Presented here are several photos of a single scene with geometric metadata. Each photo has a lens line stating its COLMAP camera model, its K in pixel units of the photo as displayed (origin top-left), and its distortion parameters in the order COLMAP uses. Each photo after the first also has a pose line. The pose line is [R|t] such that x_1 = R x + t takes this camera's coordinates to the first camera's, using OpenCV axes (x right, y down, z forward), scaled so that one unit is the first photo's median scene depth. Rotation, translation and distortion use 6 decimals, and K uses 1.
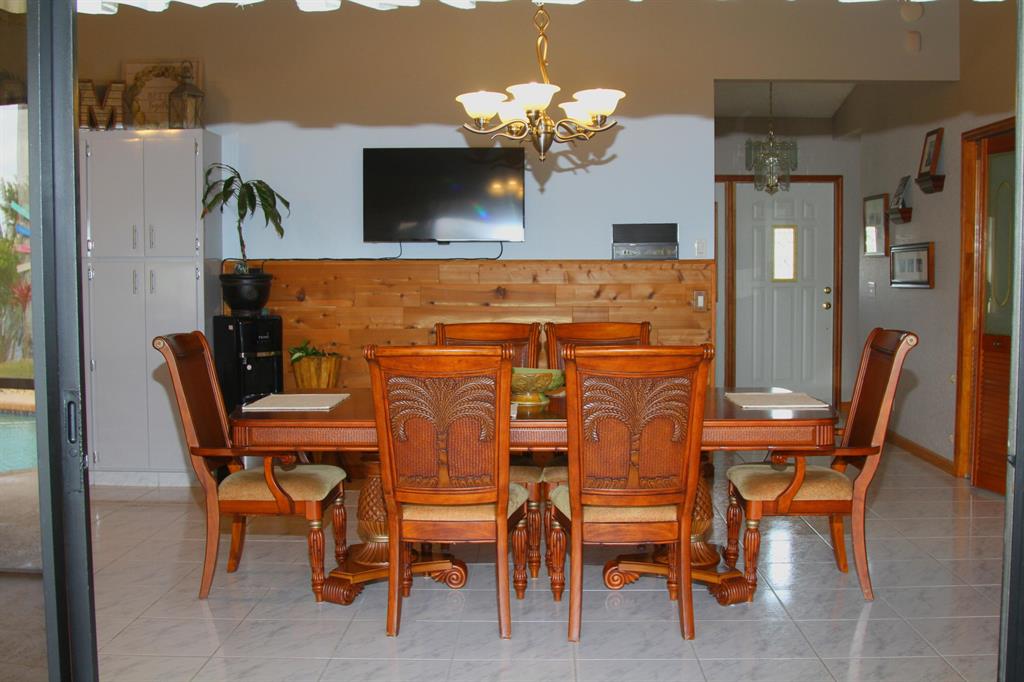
lens RADIAL K [[1112.5, 0, 513.3], [0, 1112.5, 339.0], [0, 0, 1]] dist [-0.096042, 0.000000]
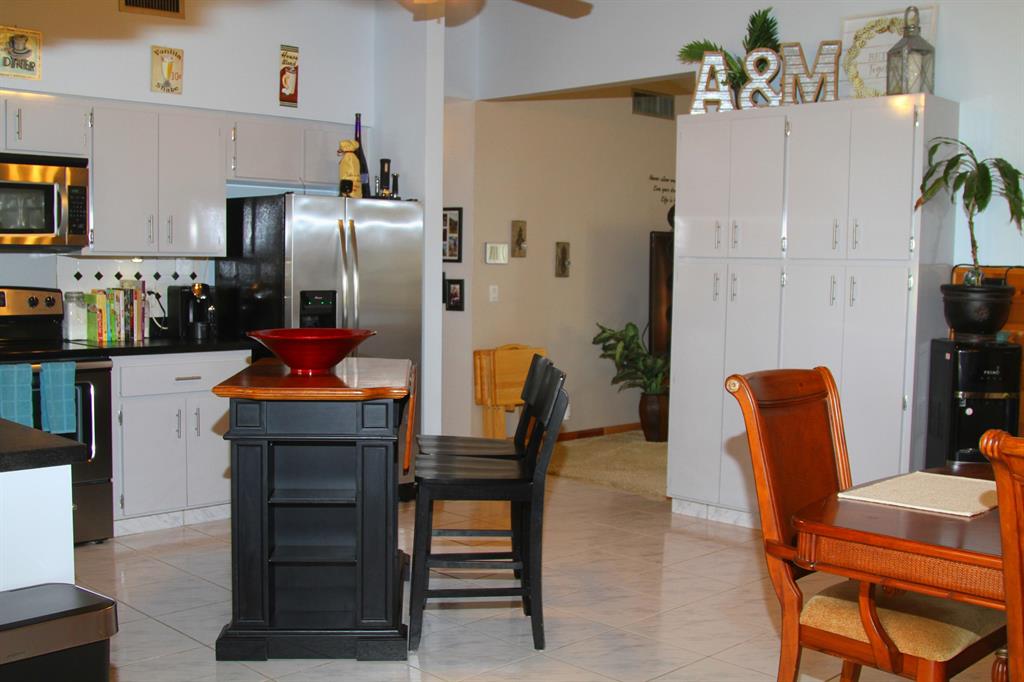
lens RADIAL K [[1112.5, 0, 511.0], [0, 1112.5, 344.7], [0, 0, 1]] dist [-0.096042, 0.000000]
pose [[0.728523, 0.064059, -0.682019, 0.033810], [-0.060780, 0.997736, 0.028788, -0.021208], [0.682319, 0.020480, 0.730767, 0.251732]]
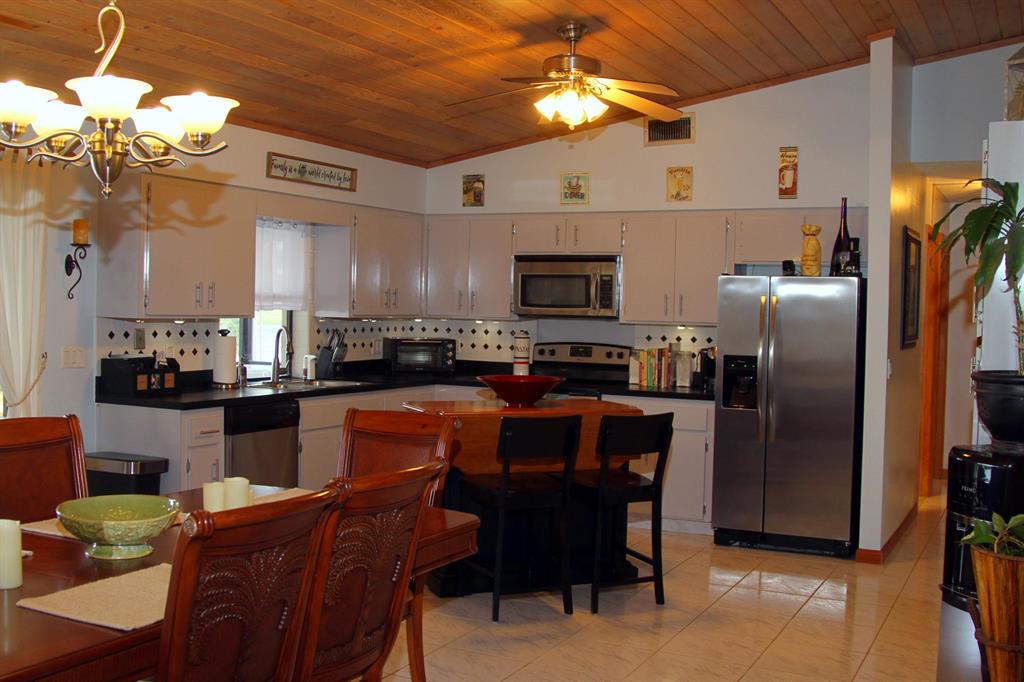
lens RADIAL K [[1112.5, 0, 513.5], [0, 1112.5, 340.2], [0, 0, 1]] dist [-0.096042, 0.000000]
pose [[-0.415826, 0.021489, -0.909190, 0.200461], [-0.079110, 0.995077, 0.059701, -0.056030], [0.905997, 0.096752, -0.412079, 0.649930]]
